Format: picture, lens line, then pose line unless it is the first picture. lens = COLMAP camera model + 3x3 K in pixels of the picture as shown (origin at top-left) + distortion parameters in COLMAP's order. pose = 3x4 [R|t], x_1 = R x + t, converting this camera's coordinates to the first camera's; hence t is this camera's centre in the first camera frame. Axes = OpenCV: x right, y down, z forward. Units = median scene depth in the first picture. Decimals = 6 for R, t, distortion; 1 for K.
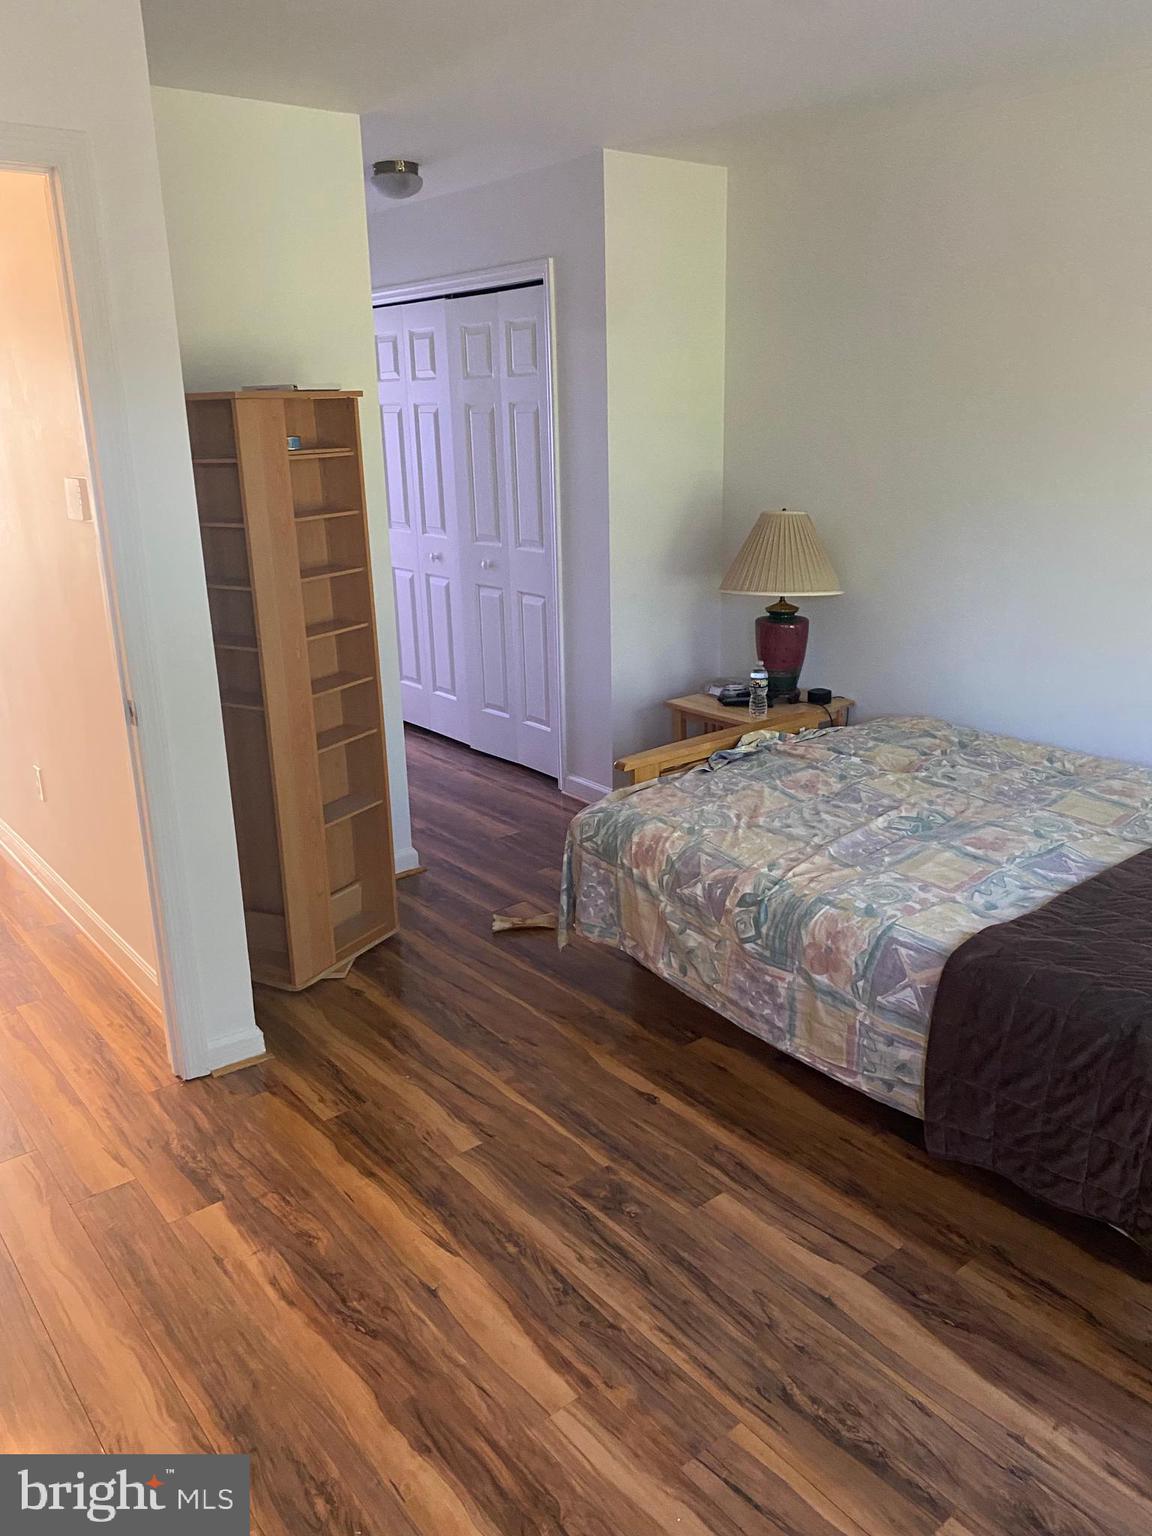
lens RADIAL K [[1159.5, 0, 578.6], [0, 1159.5, 766.1], [0, 0, 1]] dist [0.014442, 0.002312]
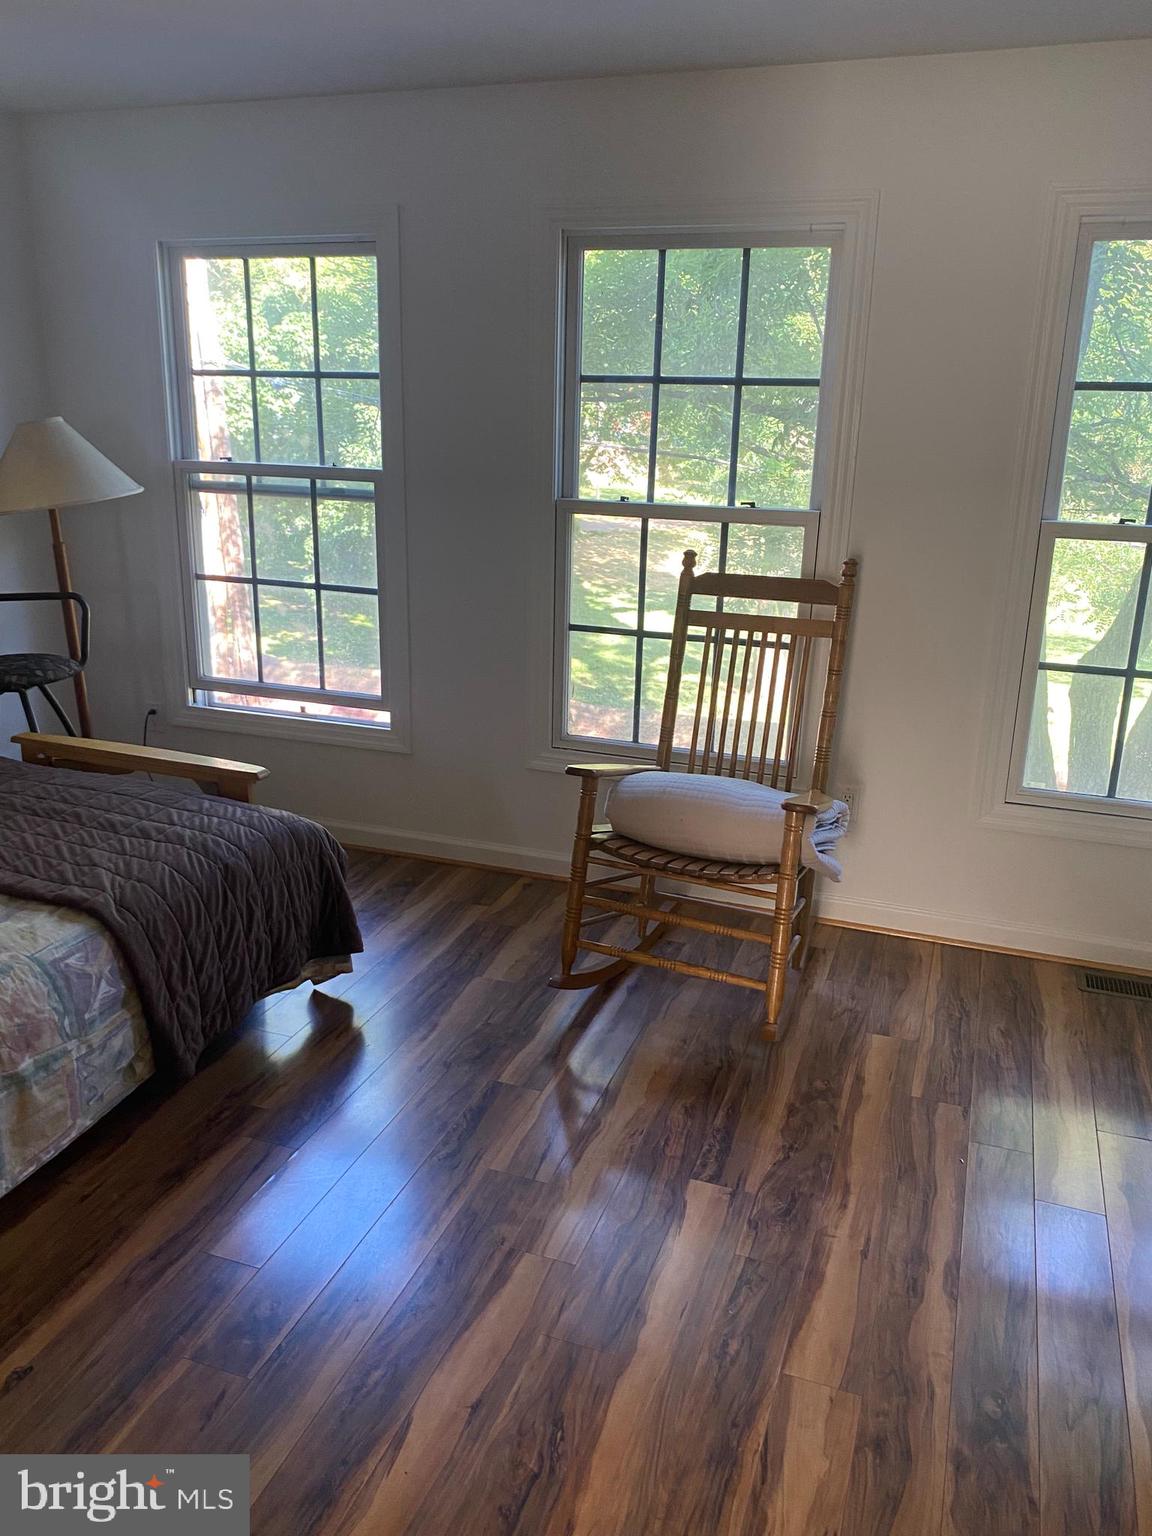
lens RADIAL K [[1159.5, 0, 577.0], [0, 1159.5, 771.7], [0, 0, 1]] dist [0.014442, 0.002312]
pose [[-0.517414, -0.247924, 0.819034, -0.715399], [0.249629, 0.871753, 0.421583, -0.289906], [-0.818516, 0.422588, -0.389168, 1.015604]]
